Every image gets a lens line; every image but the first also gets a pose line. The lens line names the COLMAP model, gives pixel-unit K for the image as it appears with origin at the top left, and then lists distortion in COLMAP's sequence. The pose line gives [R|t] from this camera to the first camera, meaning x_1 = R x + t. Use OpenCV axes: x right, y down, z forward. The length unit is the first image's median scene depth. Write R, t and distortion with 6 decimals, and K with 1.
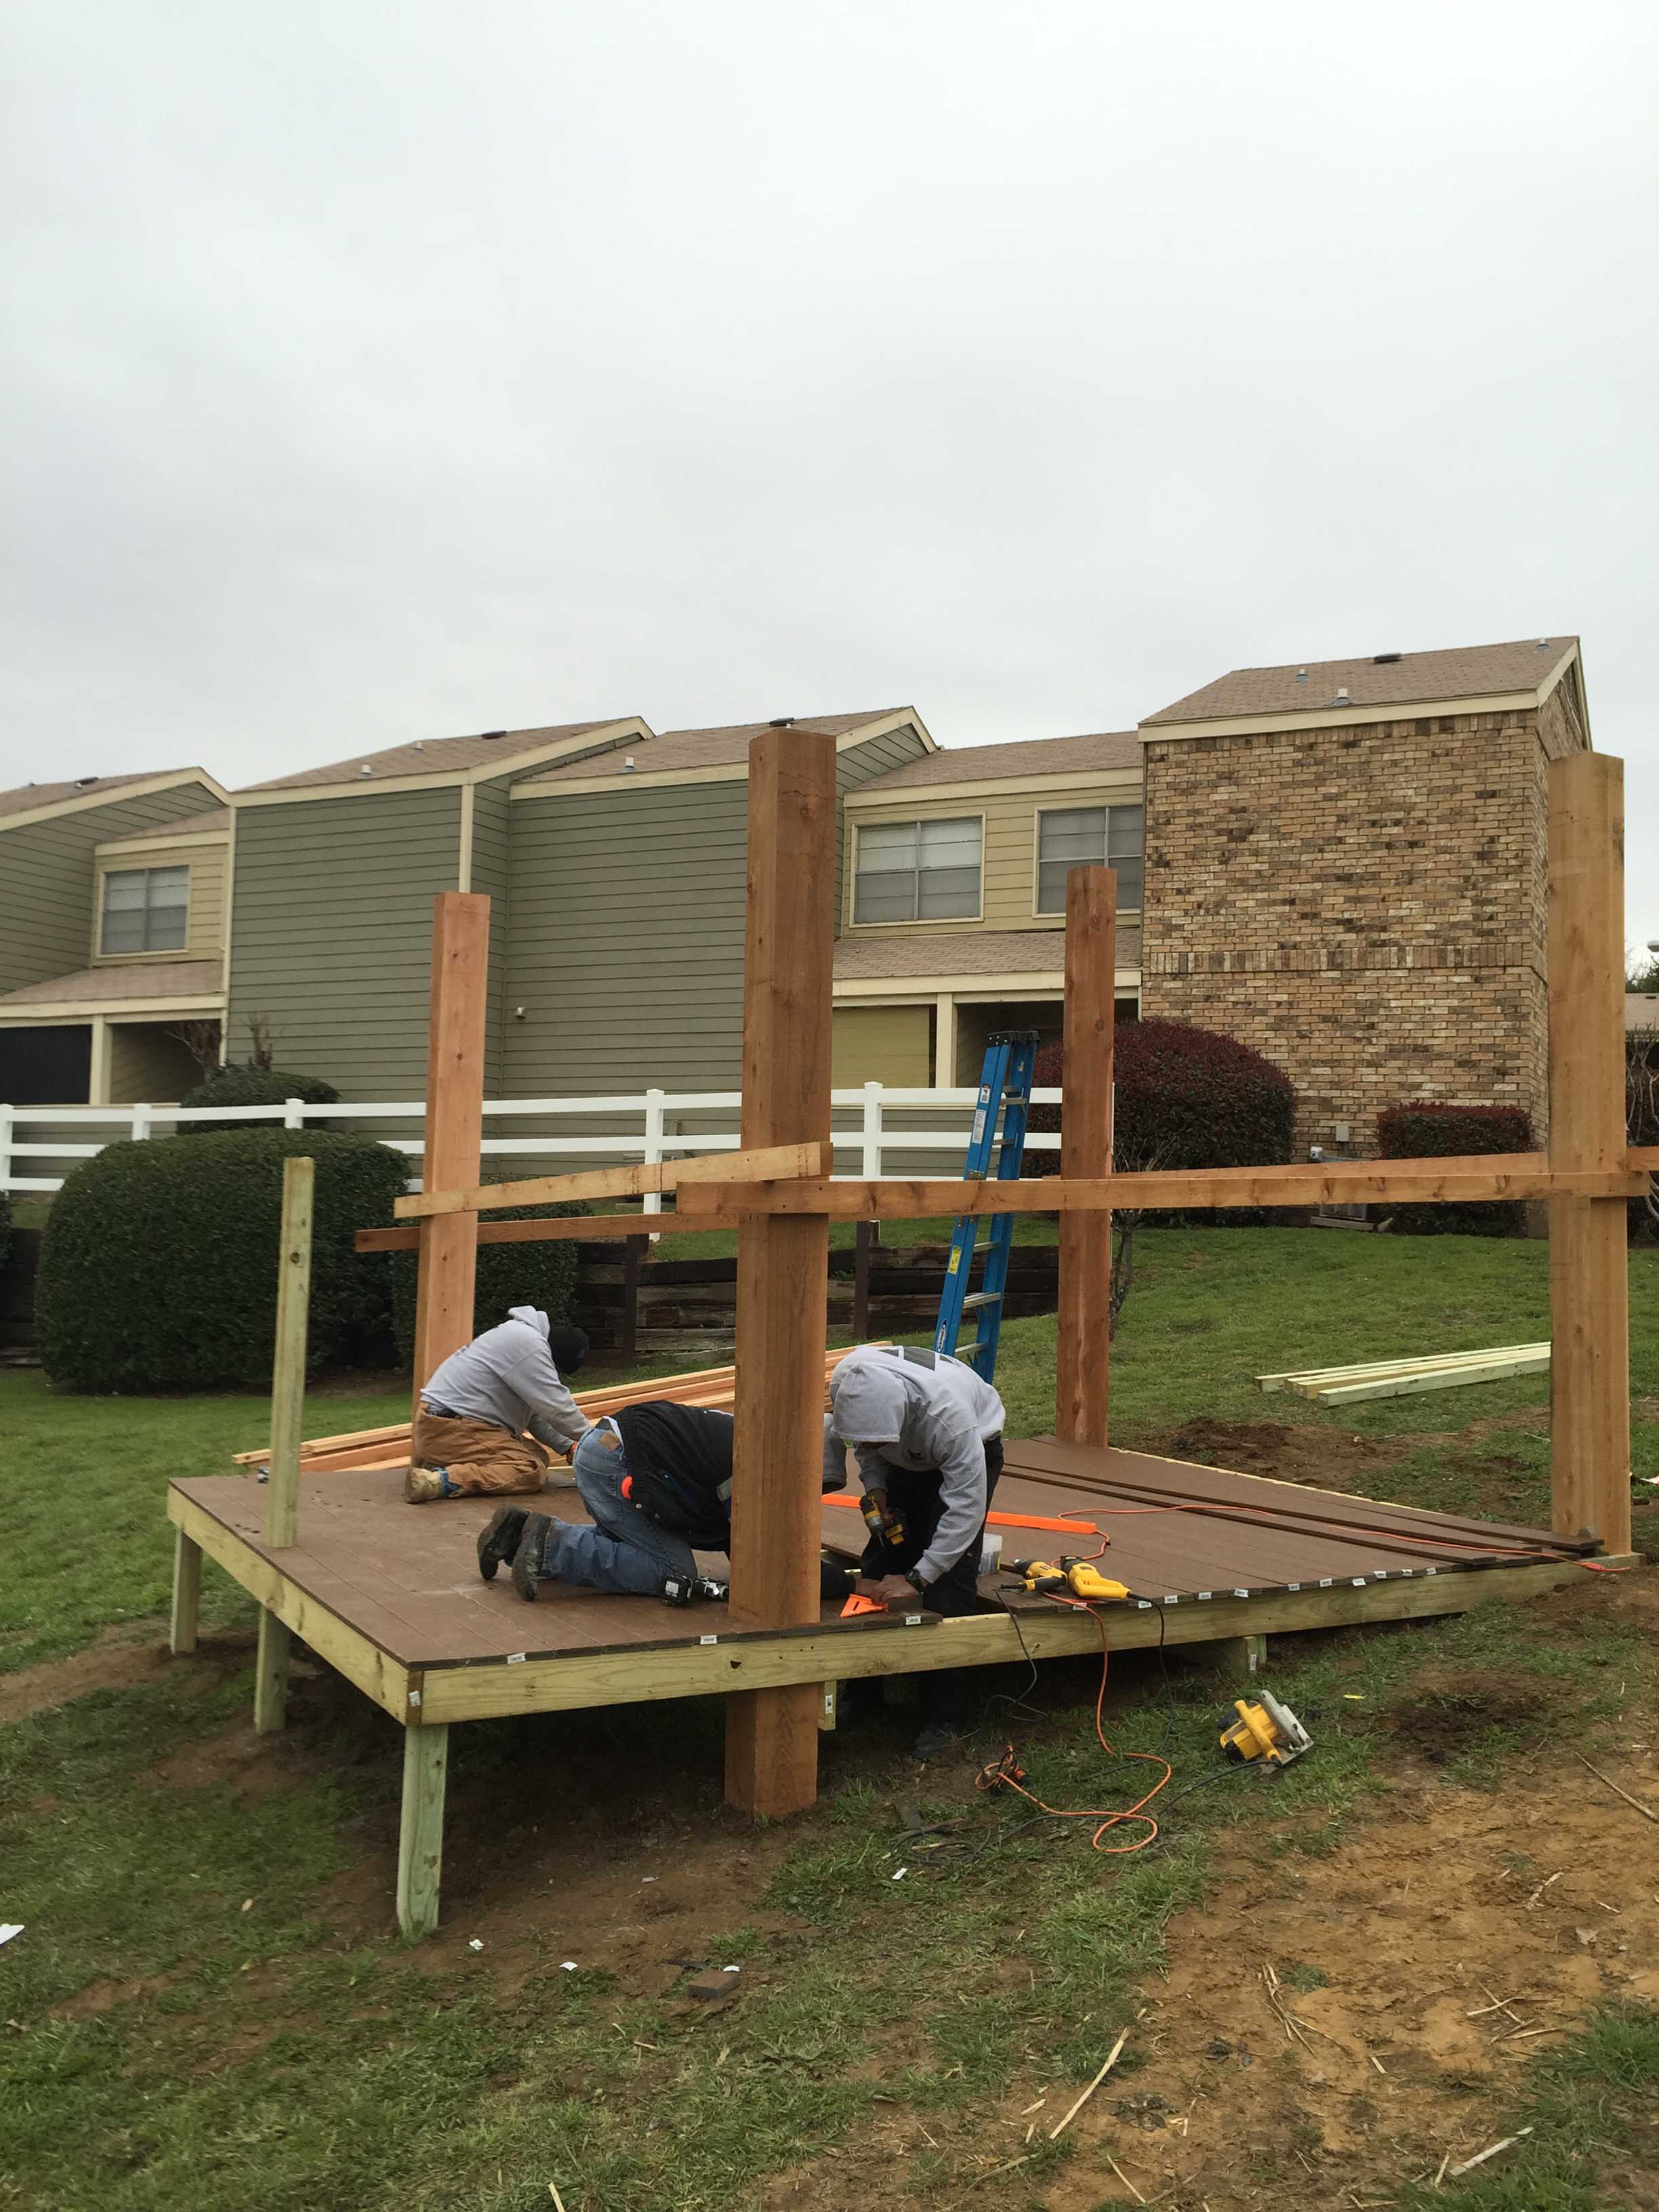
lens RADIAL K [[1917.5, 0, 829.5], [0, 1917.5, 1106.0], [0, 0, 1]] dist [0.049201, -0.005893]
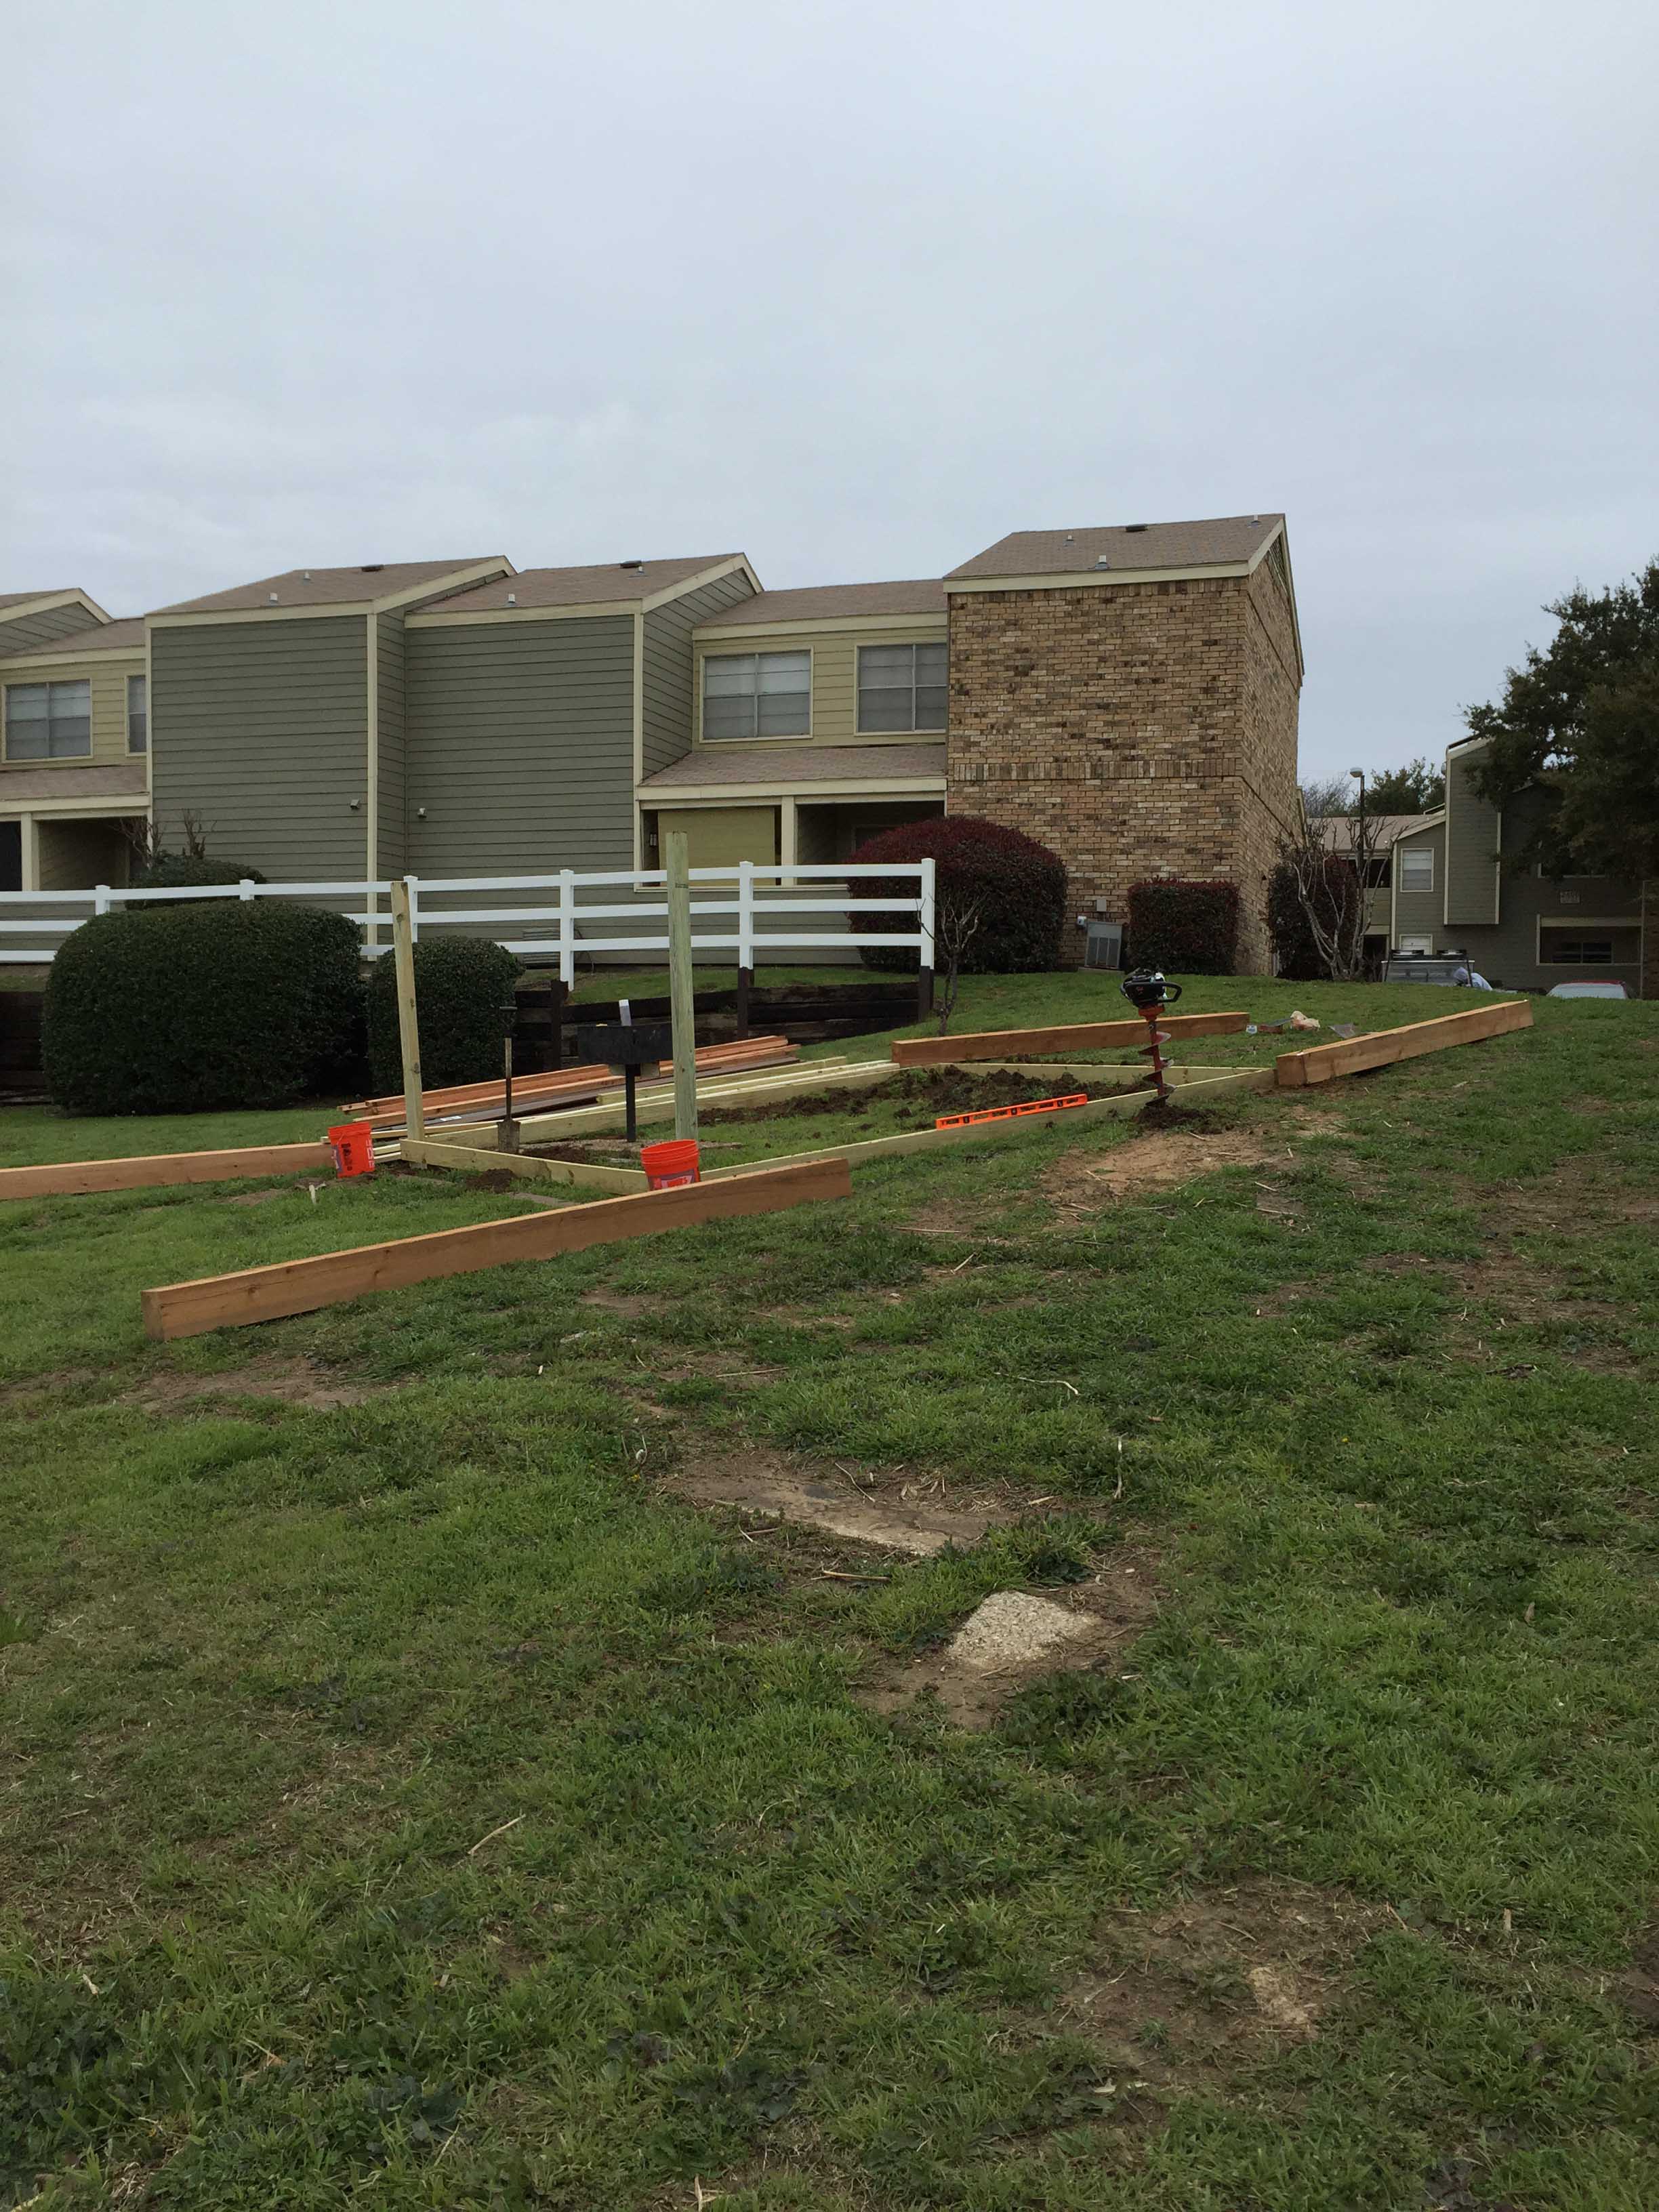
lens RADIAL K [[2162.0, 0, 829.5], [0, 2162.0, 1106.0], [0, 0, 1]] dist [0.033965, 0.010923]
pose [[0.989355, -0.011233, 0.145086, -0.122407], [0.002231, 0.998070, 0.062055, 0.055918], [-0.145503, -0.061071, 0.987471, -0.403093]]
